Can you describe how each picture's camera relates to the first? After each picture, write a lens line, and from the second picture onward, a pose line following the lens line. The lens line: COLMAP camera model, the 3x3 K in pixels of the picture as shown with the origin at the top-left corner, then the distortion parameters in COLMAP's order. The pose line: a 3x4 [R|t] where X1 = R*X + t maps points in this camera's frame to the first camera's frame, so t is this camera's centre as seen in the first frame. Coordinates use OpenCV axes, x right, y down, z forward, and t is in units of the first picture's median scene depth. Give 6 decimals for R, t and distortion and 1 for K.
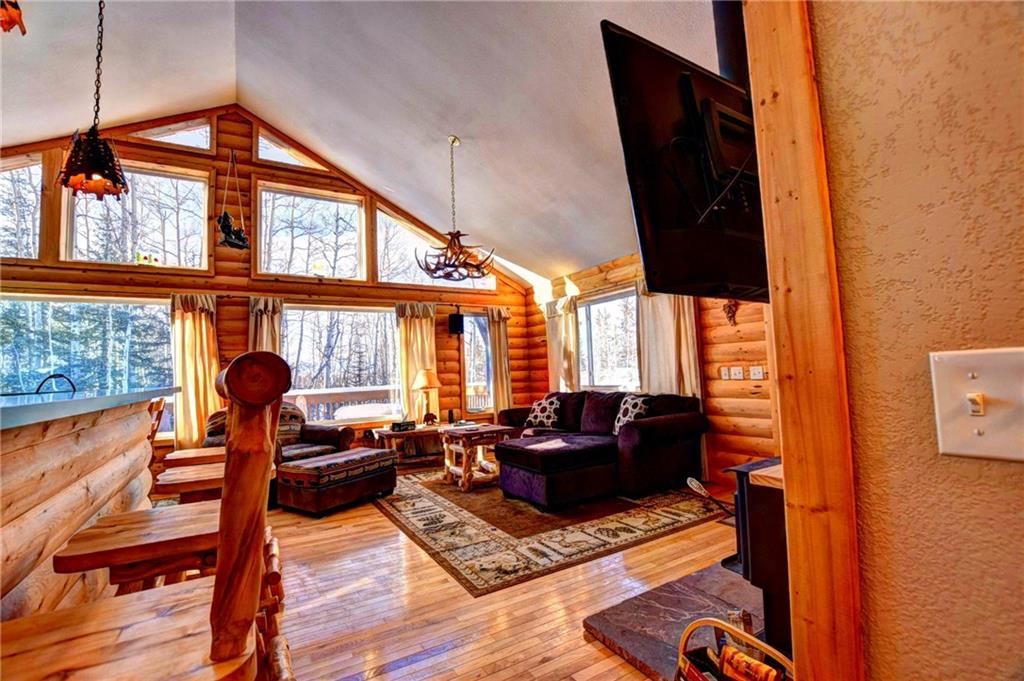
lens RADIAL K [[451.8, 0, 509.0], [0, 451.8, 341.8], [0, 0, 1]] dist [-0.034470, 0.005452]
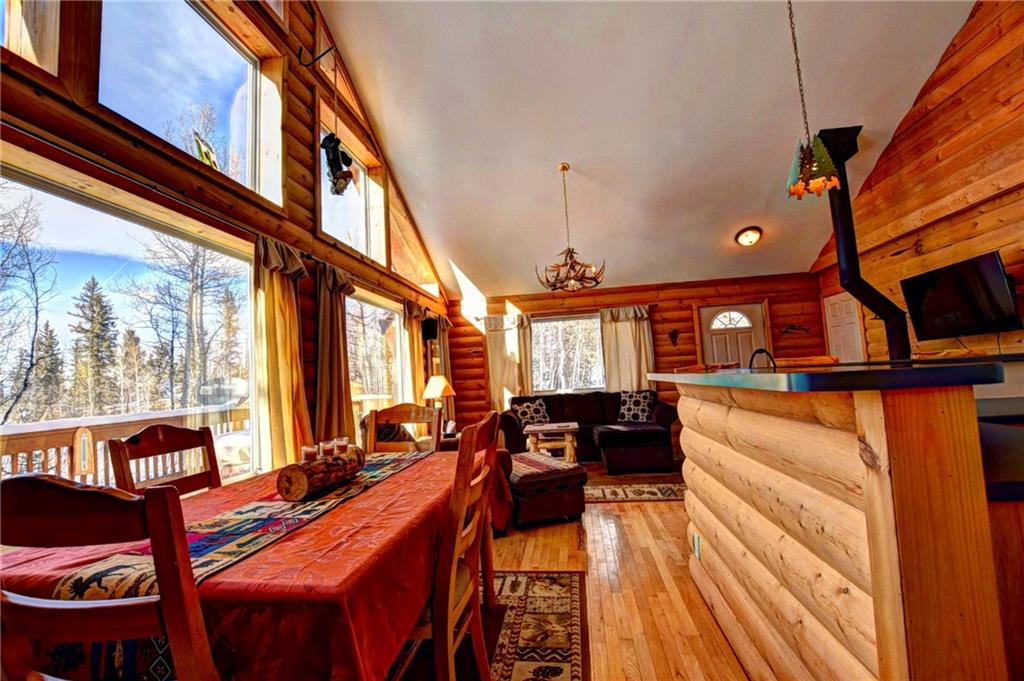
lens RADIAL K [[451.8, 0, 509.0], [0, 451.8, 341.8], [0, 0, 1]] dist [-0.034470, 0.005452]
pose [[0.628687, 0.066435, 0.774815, -1.008363], [-0.021642, 0.997453, -0.067964, 0.064247], [-0.777357, 0.025960, 0.628524, 0.389227]]
